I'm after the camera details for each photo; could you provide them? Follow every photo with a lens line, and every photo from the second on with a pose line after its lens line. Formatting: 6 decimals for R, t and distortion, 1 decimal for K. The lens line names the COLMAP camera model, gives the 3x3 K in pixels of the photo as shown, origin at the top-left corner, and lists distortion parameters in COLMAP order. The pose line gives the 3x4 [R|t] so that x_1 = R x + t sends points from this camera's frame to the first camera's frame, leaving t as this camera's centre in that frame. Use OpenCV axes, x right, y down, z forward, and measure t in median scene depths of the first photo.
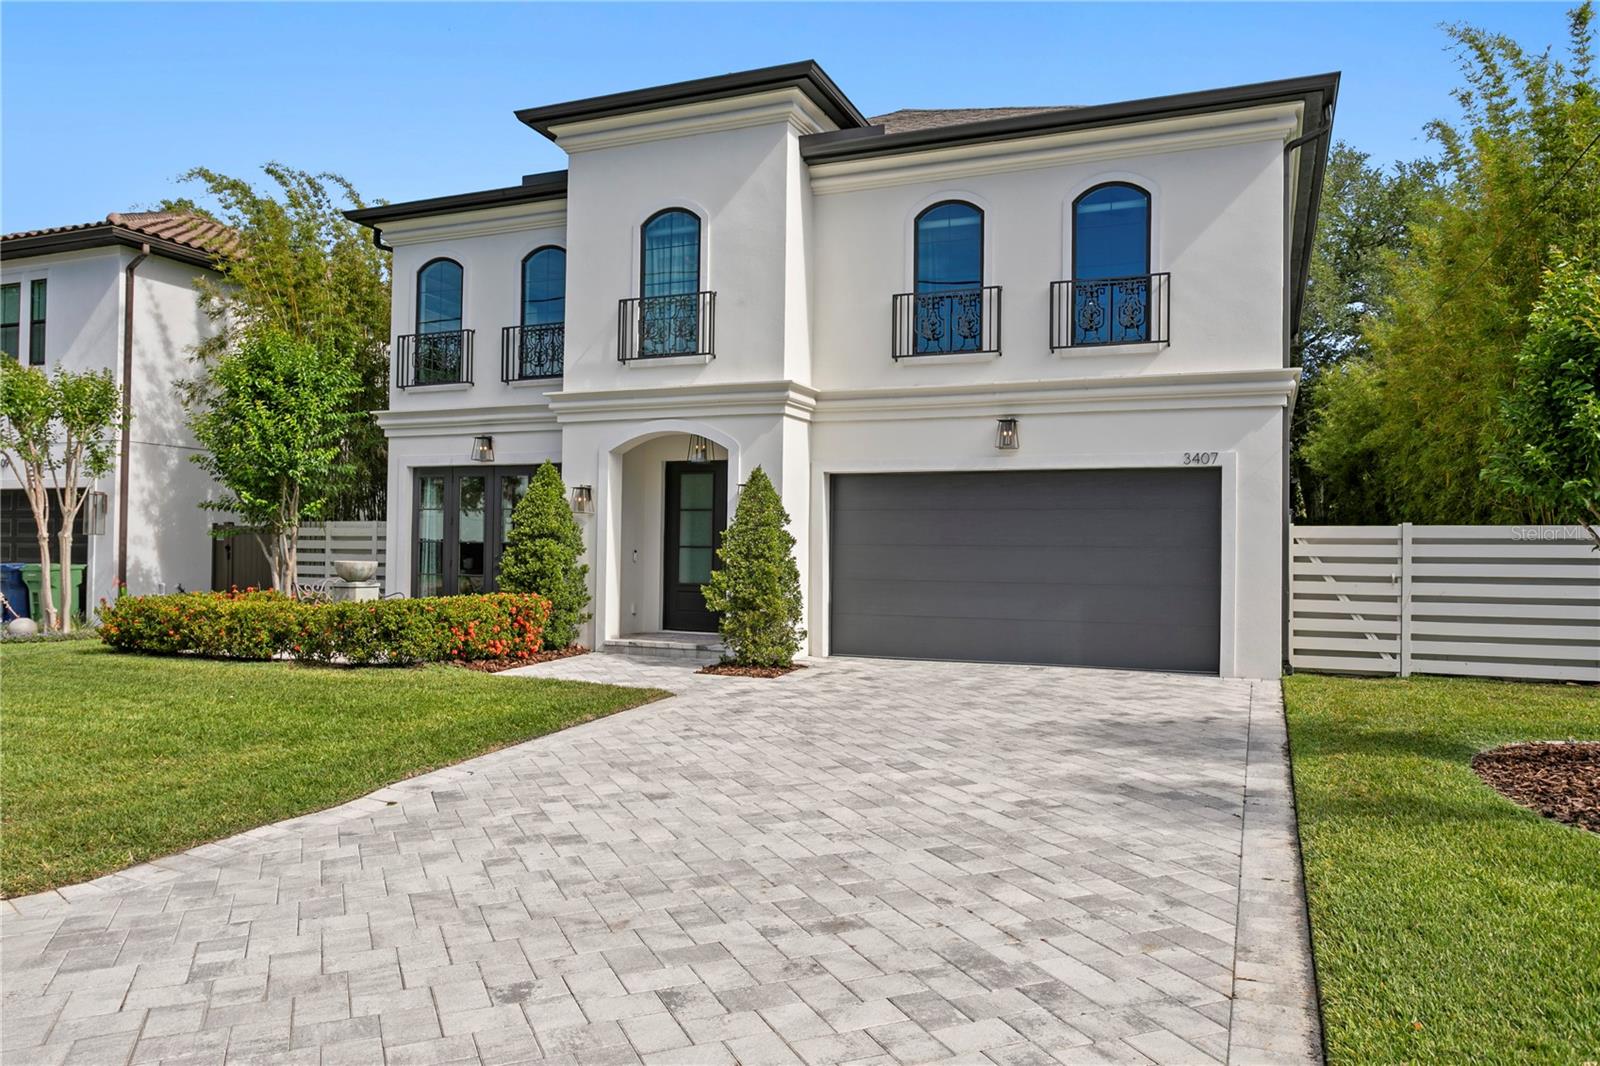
lens RADIAL K [[1266.2, 0, 801.9], [0, 1266.2, 529.2], [0, 0, 1]] dist [-0.017369, 0.003520]
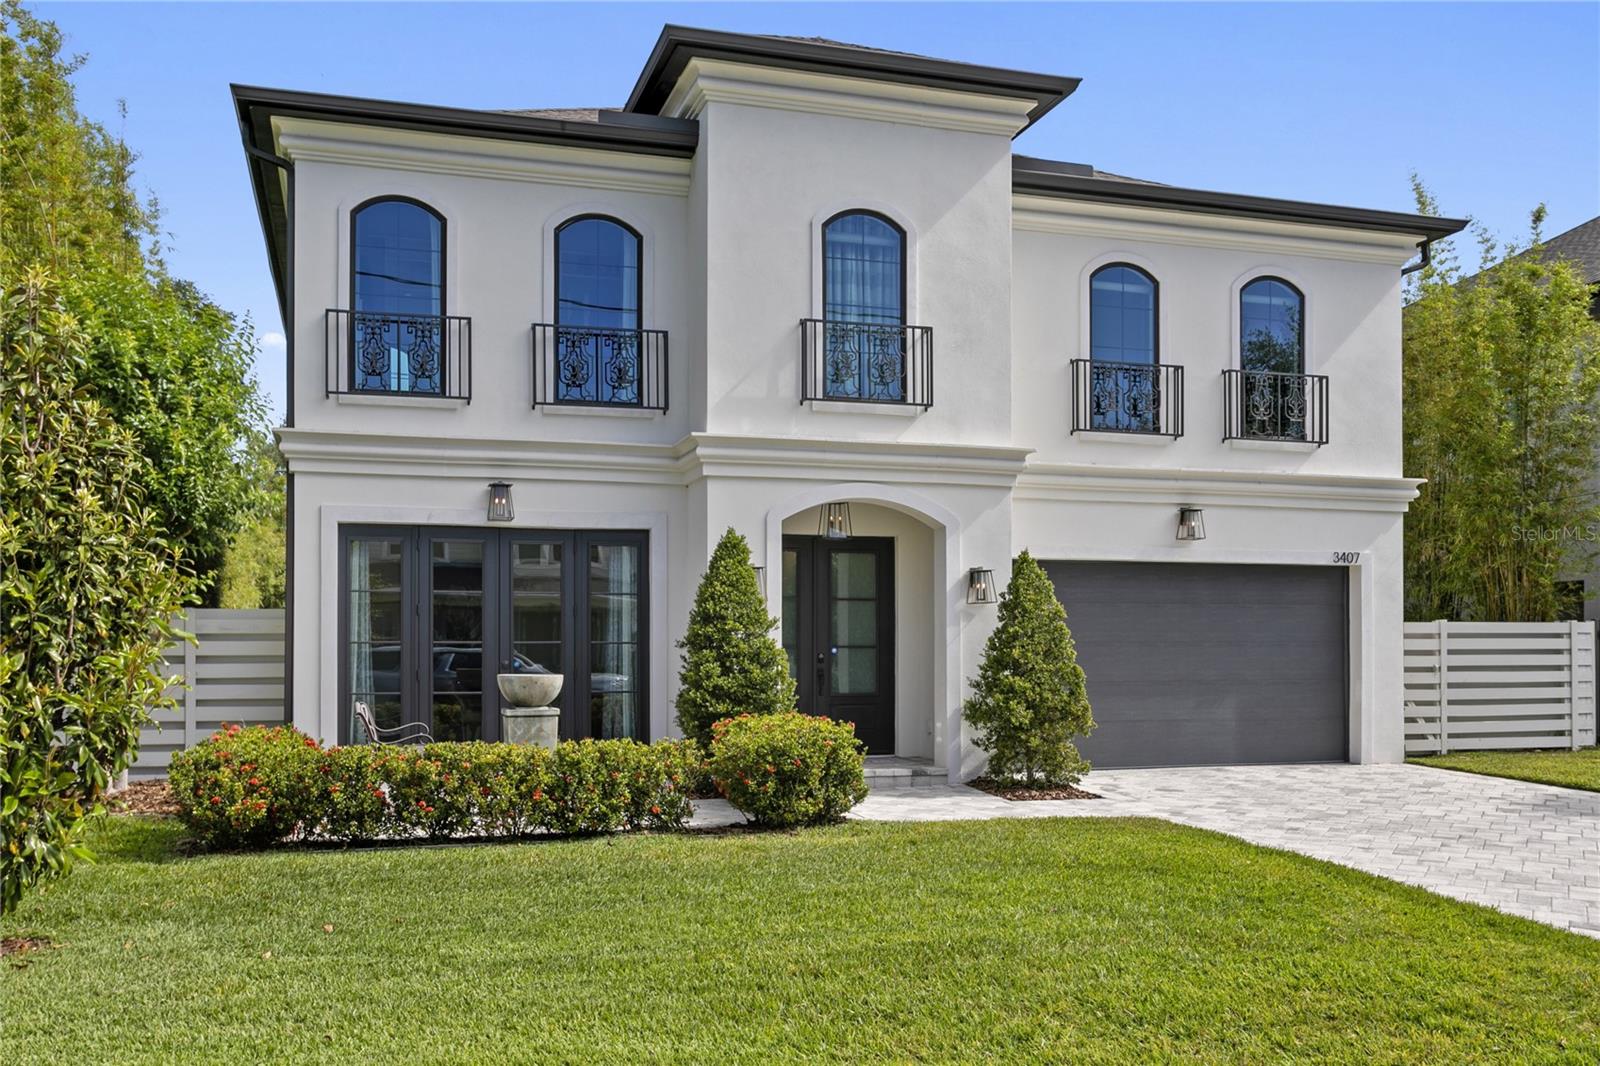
lens RADIAL K [[1466.3, 0, 821.9], [0, 1466.3, 624.8], [0, 0, 1]] dist [0.006735, -0.004465]
pose [[0.733070, -0.000266, 0.680153, -0.770206], [-0.004867, 0.999972, 0.005636, -0.004620], [-0.680135, -0.007442, 0.733049, 0.374973]]
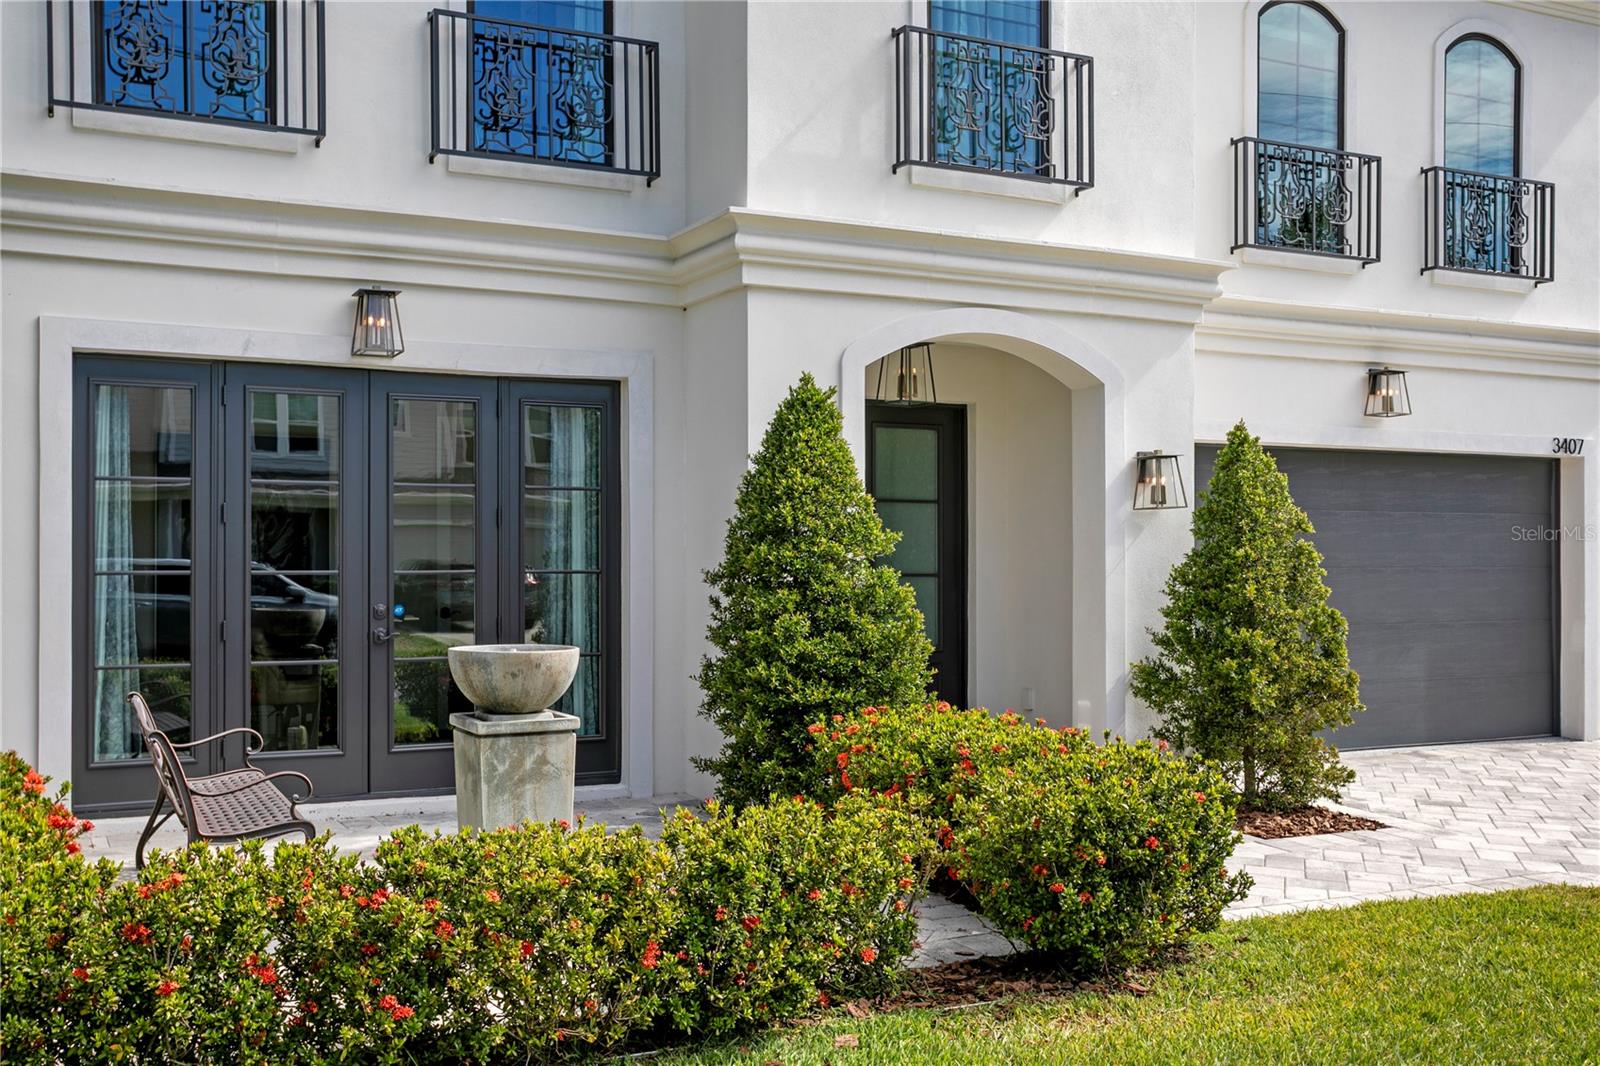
lens RADIAL K [[1598.3, 0, 794.7], [0, 1598.3, 545.1], [0, 0, 1]] dist [0.027963, 0.000000]
pose [[0.621429, -0.004883, 0.783455, -0.643312], [-0.008793, 0.999874, 0.013206, -0.006176], [-0.783421, -0.015096, 0.621308, 0.718533]]
